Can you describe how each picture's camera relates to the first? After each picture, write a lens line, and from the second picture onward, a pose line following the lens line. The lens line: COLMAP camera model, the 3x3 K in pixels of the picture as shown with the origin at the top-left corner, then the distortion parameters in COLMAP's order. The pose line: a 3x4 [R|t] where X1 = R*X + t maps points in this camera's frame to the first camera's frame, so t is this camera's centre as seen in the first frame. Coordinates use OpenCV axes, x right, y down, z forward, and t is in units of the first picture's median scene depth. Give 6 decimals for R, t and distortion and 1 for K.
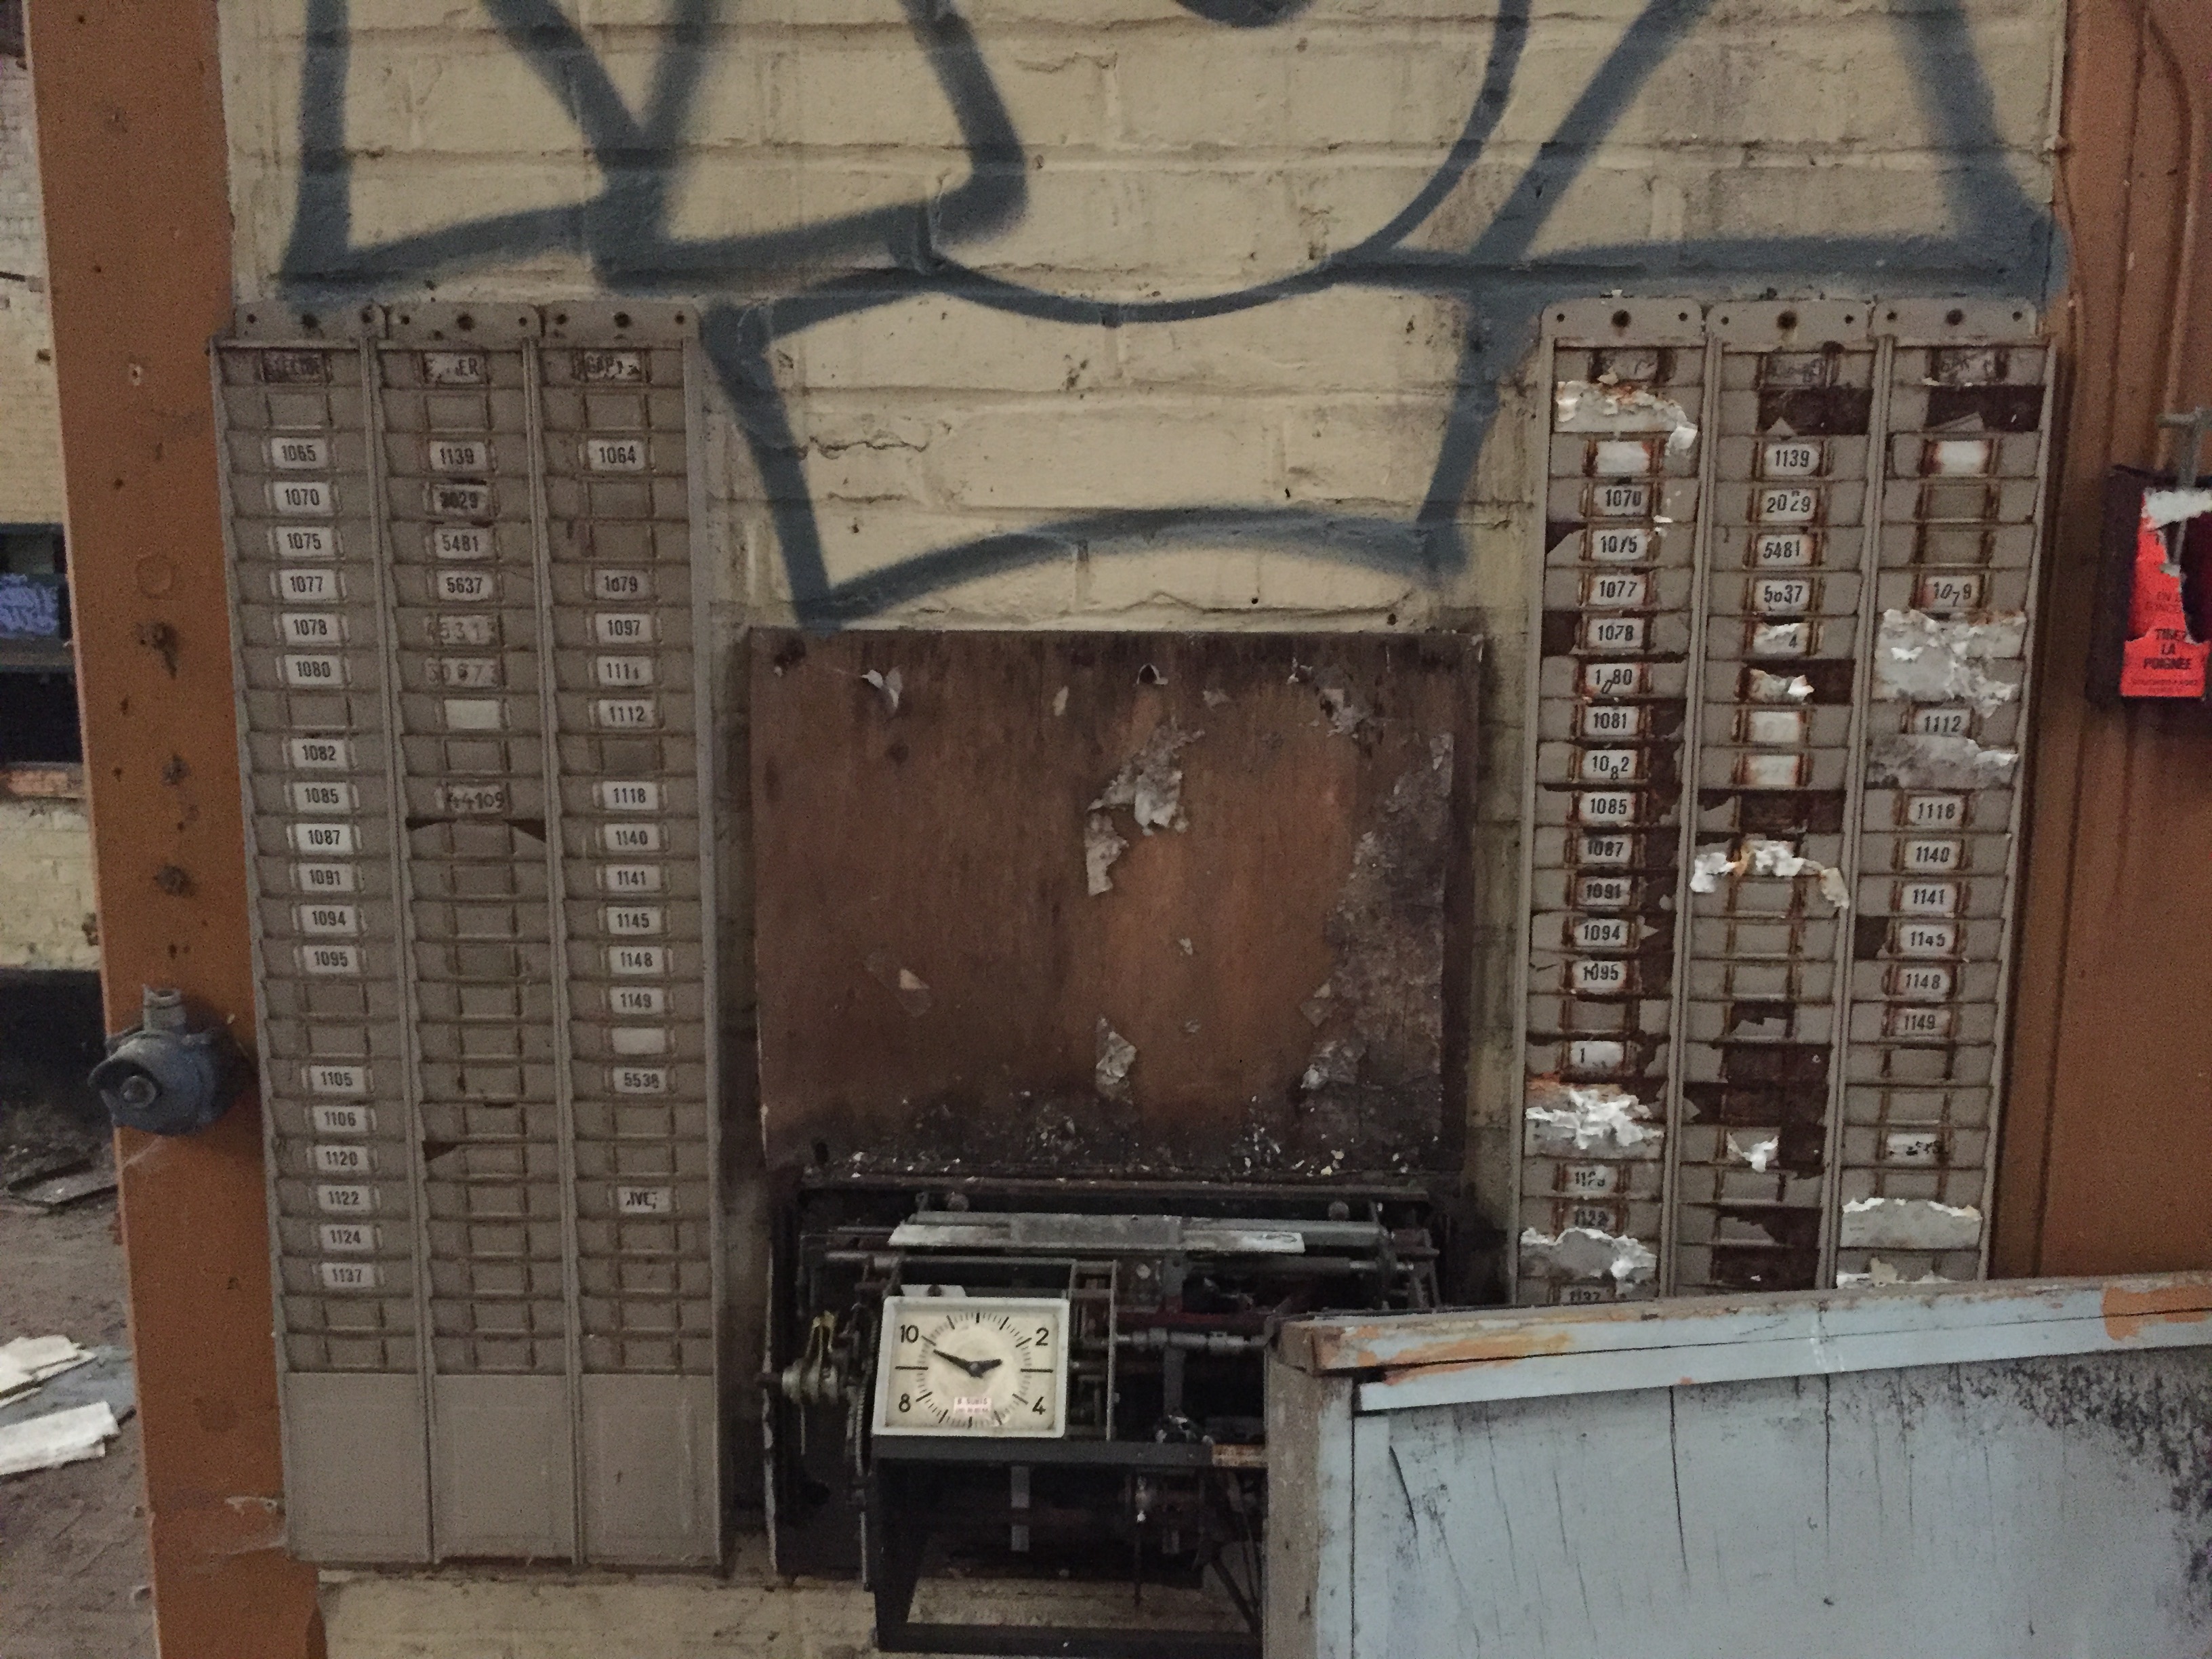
lens RADIAL K [[1878.3, 0, 1096.1], [0, 1878.3, 828.1], [0, 0, 1]] dist [0.074830, -0.096666]
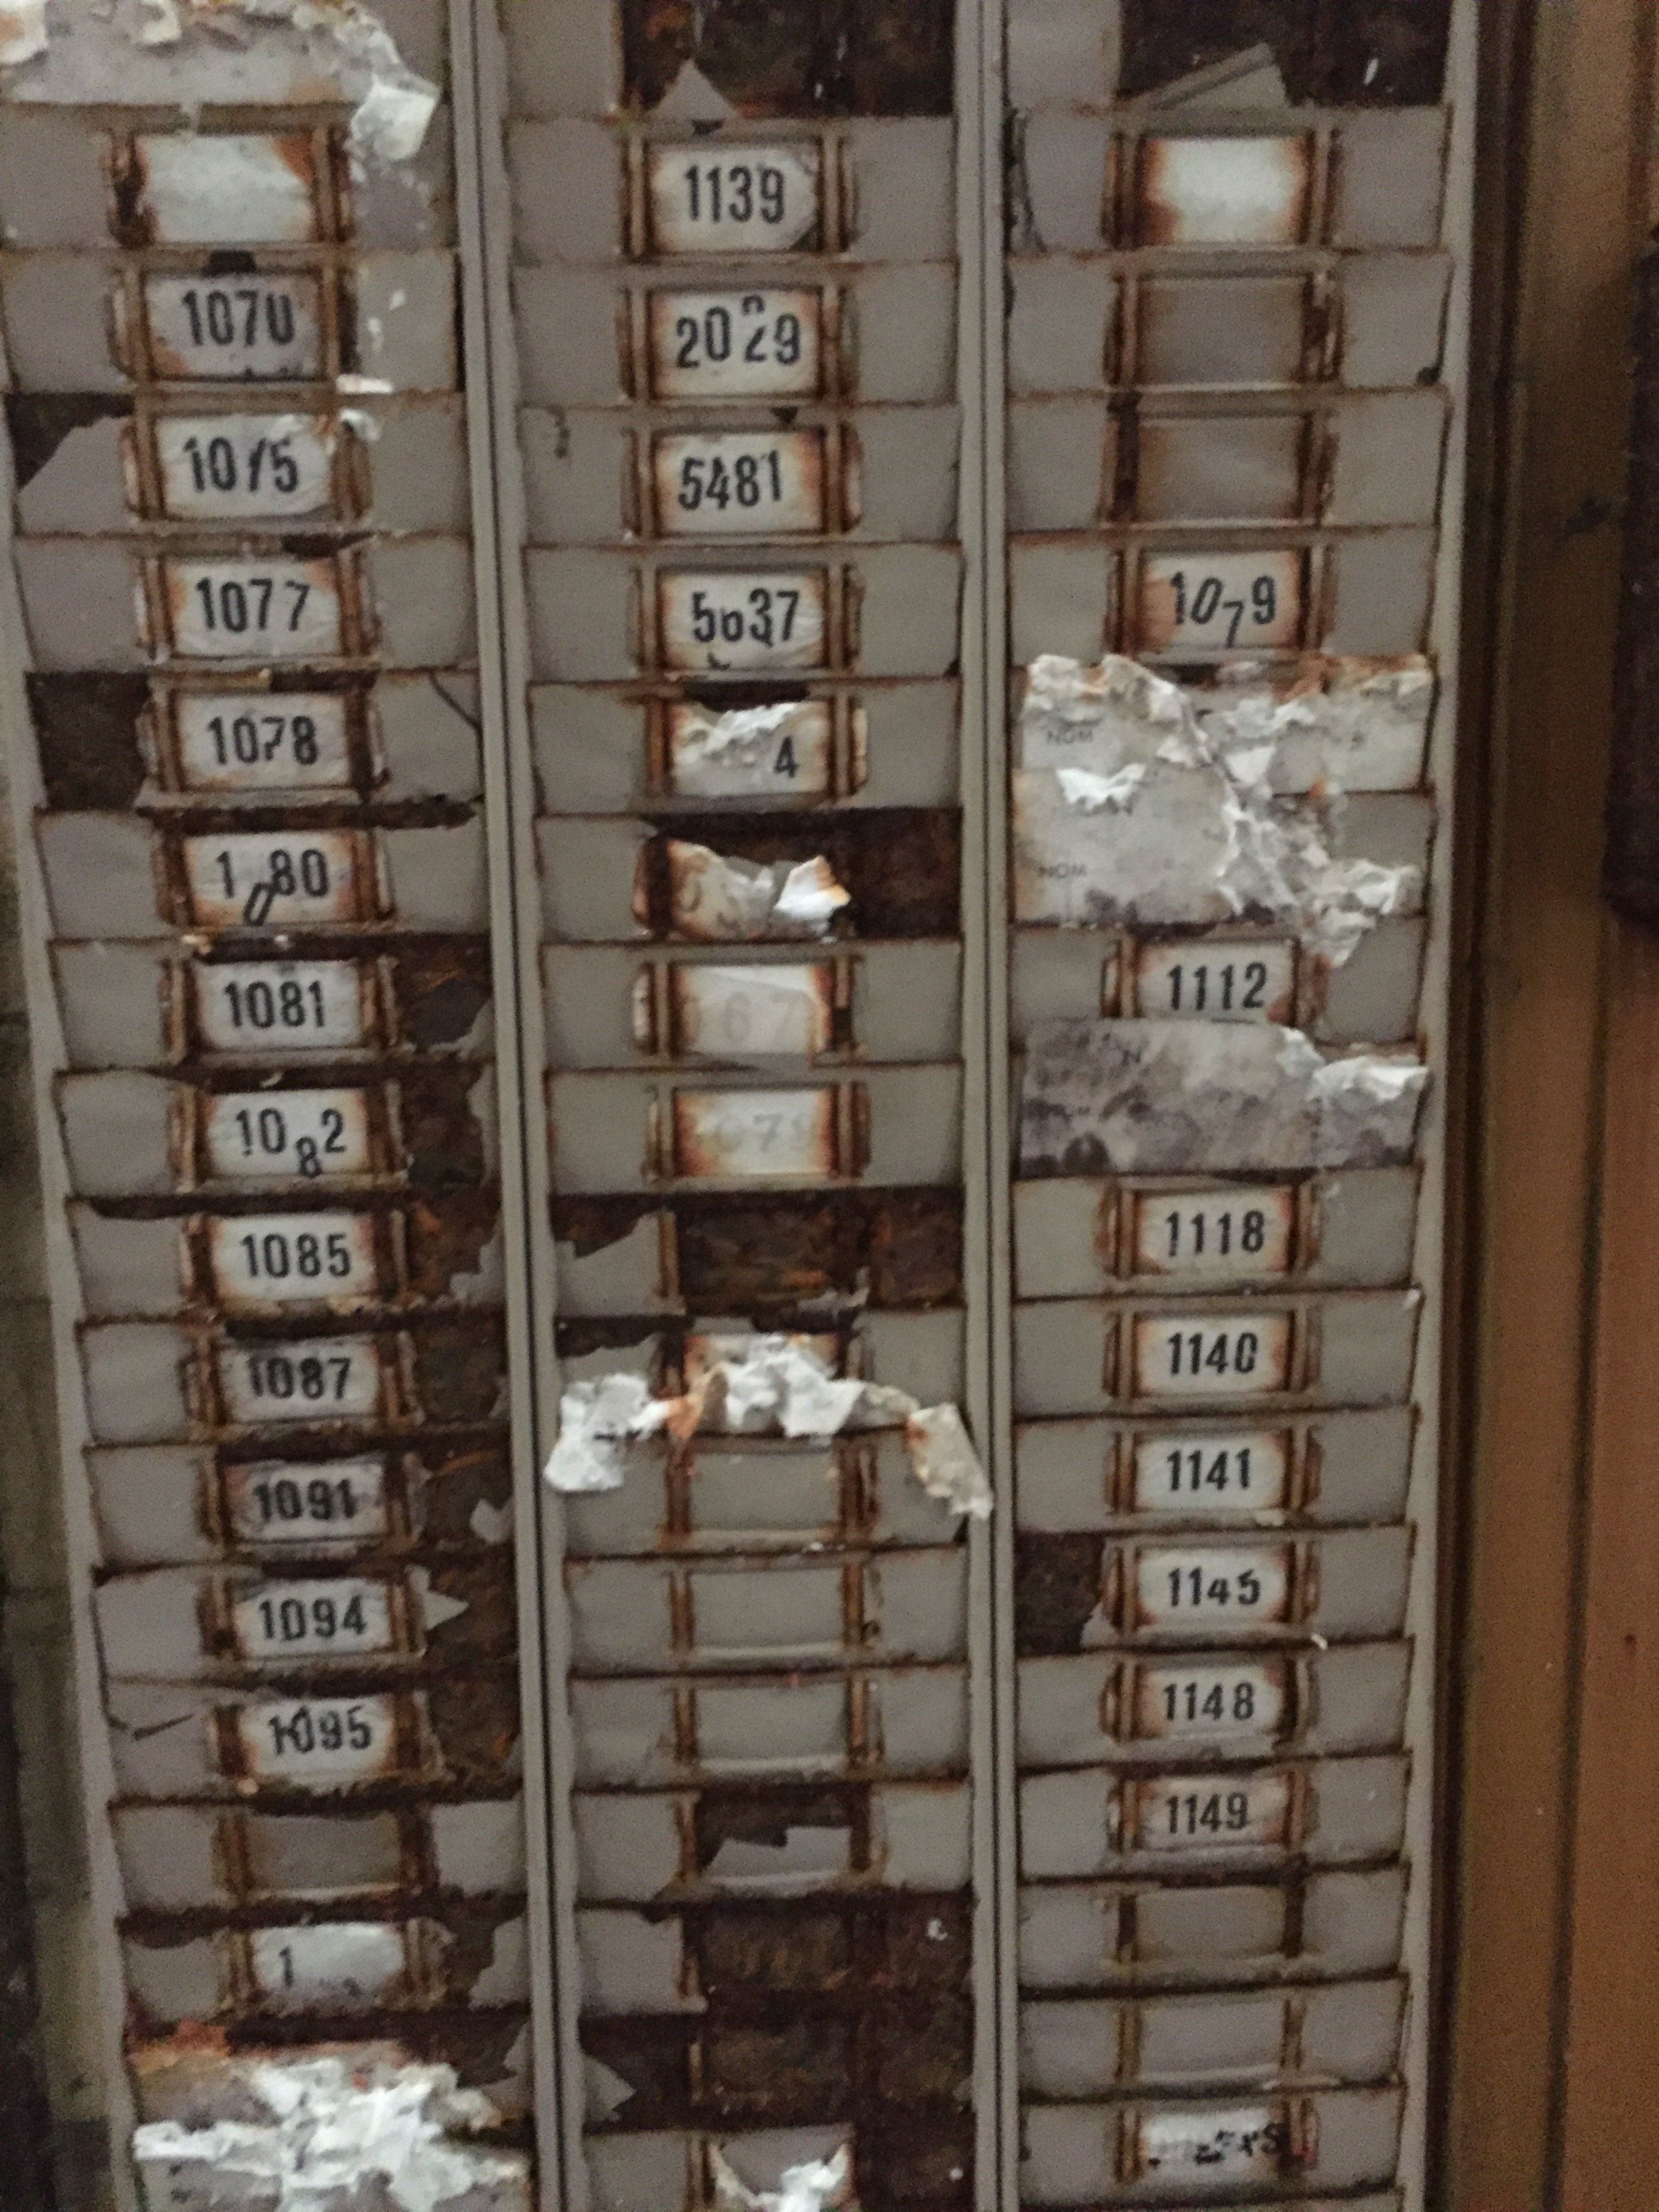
lens RADIAL K [[1878.3, 0, 828.6], [0, 1878.3, 1105.3], [0, 0, 1]] dist [0.074830, -0.096666]
pose [[0.994931, -0.035921, 0.093922, 0.335965], [0.036818, 0.999291, -0.007836, -0.032511], [-0.093574, 0.011255, 0.995549, 0.651487]]
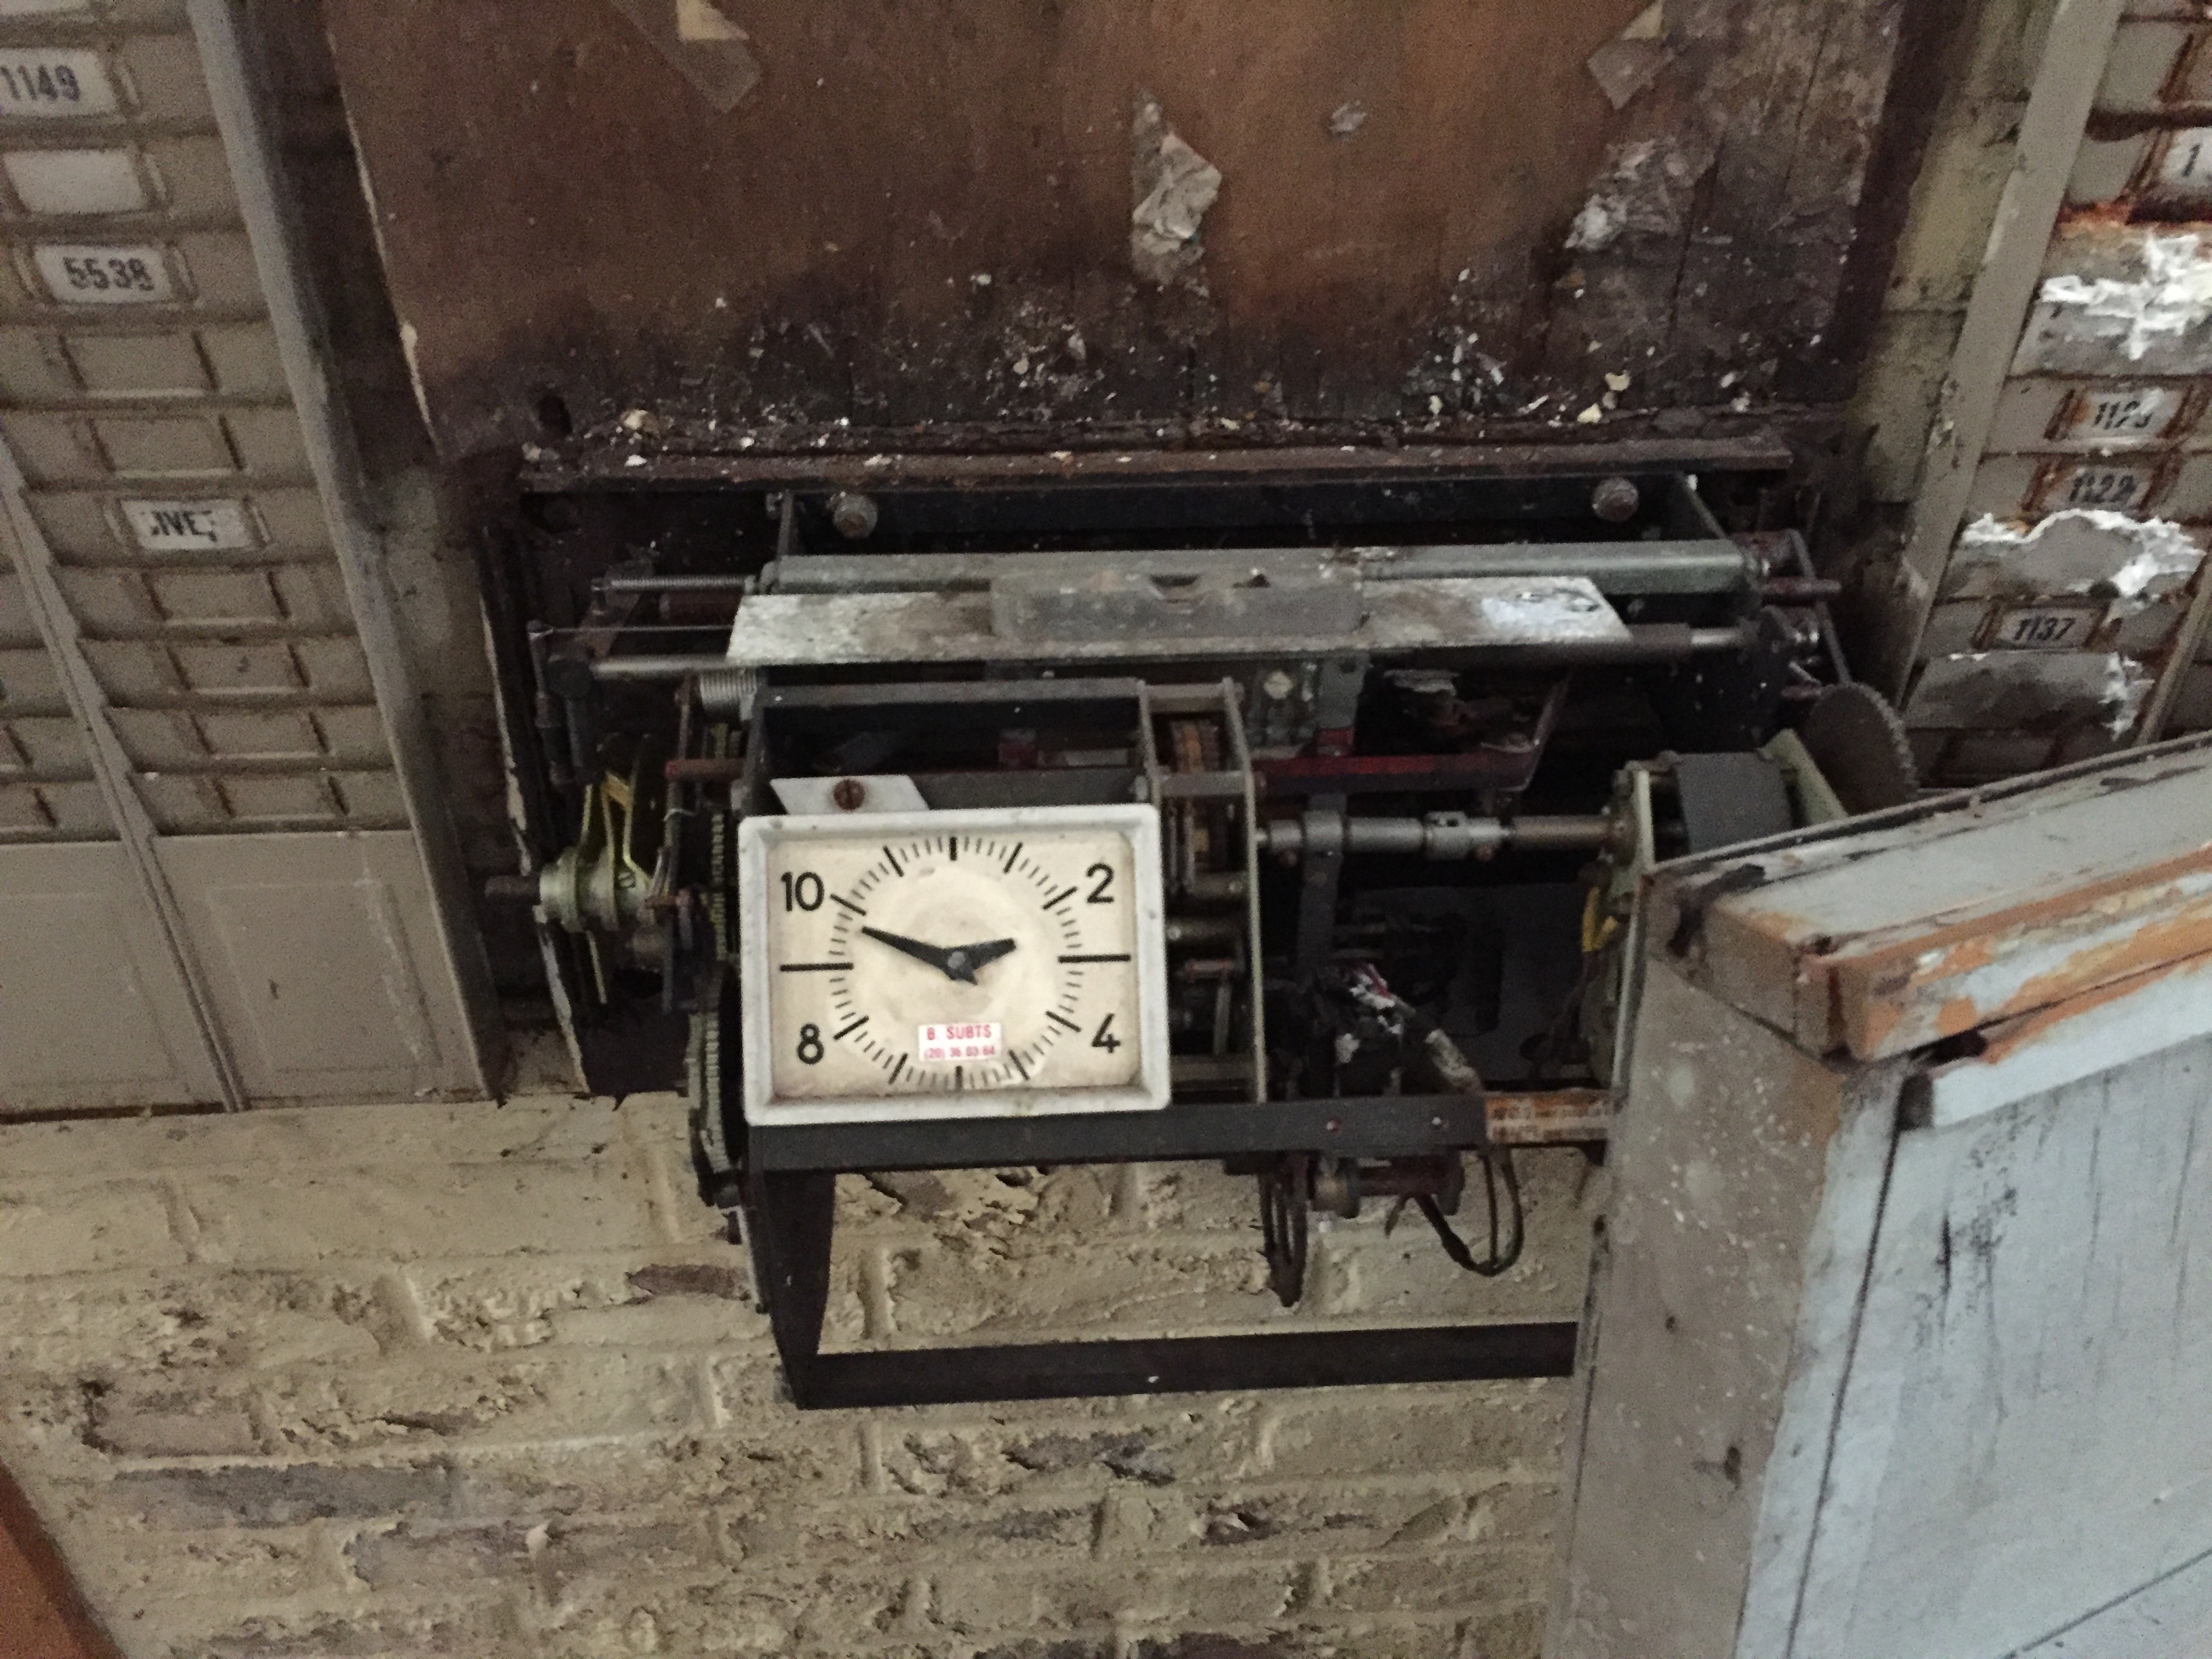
lens RADIAL K [[1878.3, 0, 1104.6], [0, 1878.3, 828.8], [0, 0, 1]] dist [0.074830, -0.096666]
pose [[0.994146, -0.060612, 0.089444, -0.060463], [0.009849, 0.875223, 0.483619, 0.036019], [-0.107596, -0.479907, 0.870696, 0.553380]]
